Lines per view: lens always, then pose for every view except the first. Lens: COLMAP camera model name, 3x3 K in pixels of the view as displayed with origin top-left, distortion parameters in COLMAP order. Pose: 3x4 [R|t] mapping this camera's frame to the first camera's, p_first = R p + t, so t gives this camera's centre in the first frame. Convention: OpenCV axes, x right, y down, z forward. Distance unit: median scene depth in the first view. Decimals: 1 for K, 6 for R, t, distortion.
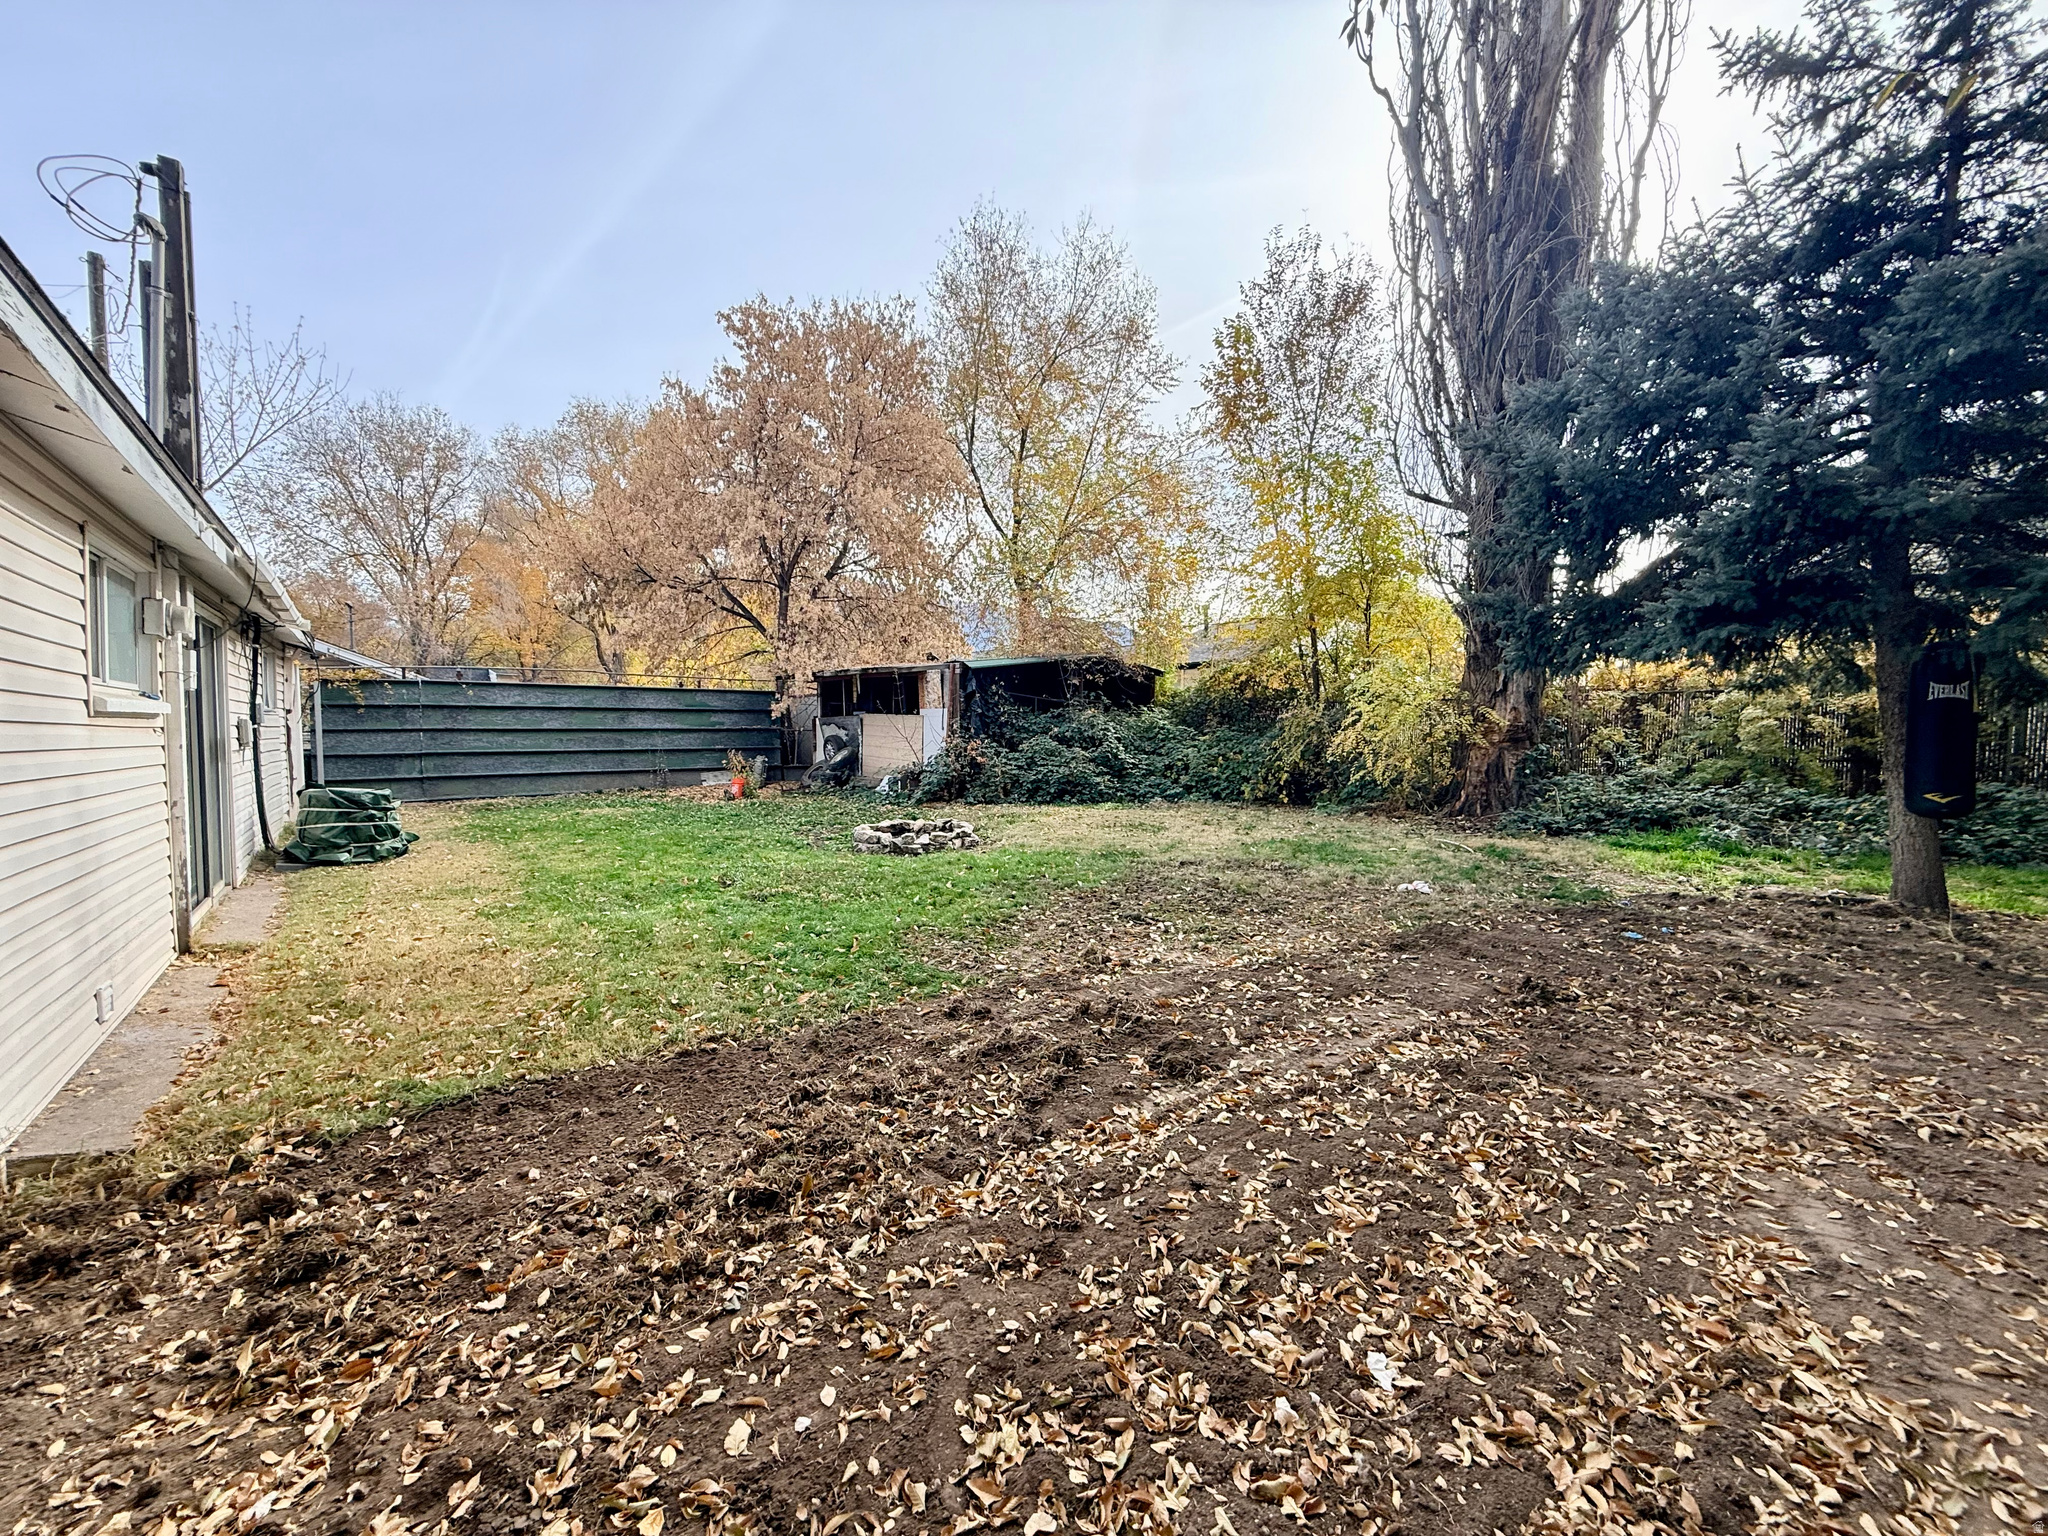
lens RADIAL K [[815.7, 0, 1010.6], [0, 815.7, 764.1], [0, 0, 1]] dist [0.000239, 0.000773]
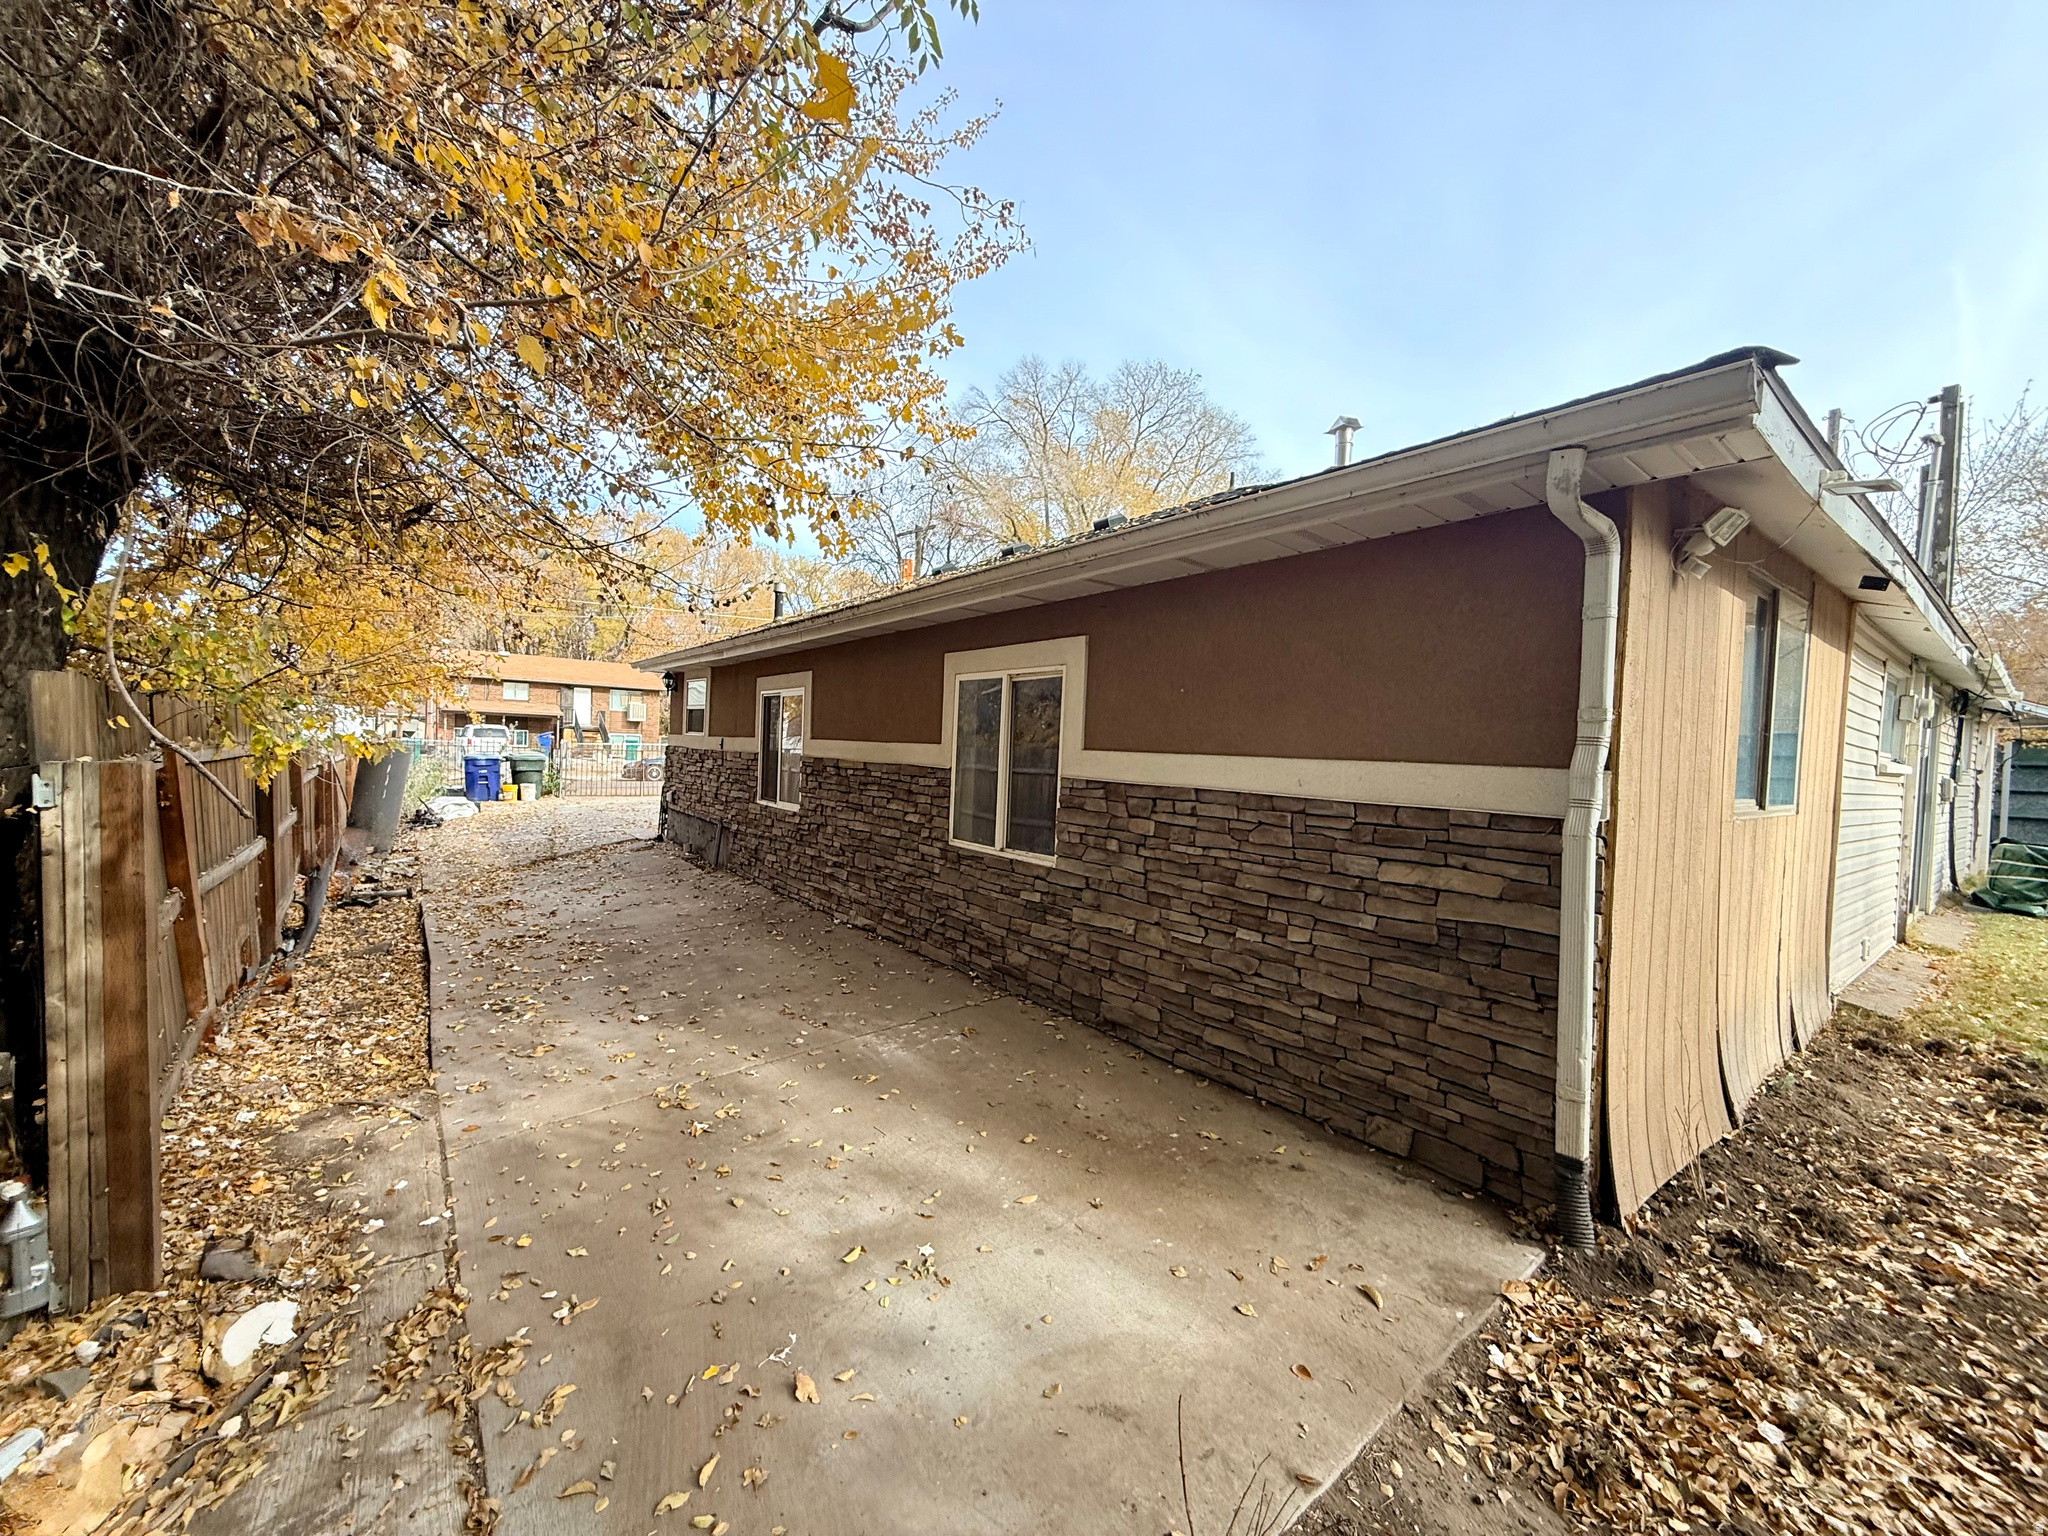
lens RADIAL K [[815.7, 0, 1013.8], [0, 815.7, 773.3], [0, 0, 1]] dist [0.000239, 0.000773]
pose [[-0.001438, 0.021178, -0.999775, 0.328077], [-0.078837, 0.996662, 0.021226, 0.025081], [0.996886, 0.078850, 0.000236, -0.458332]]
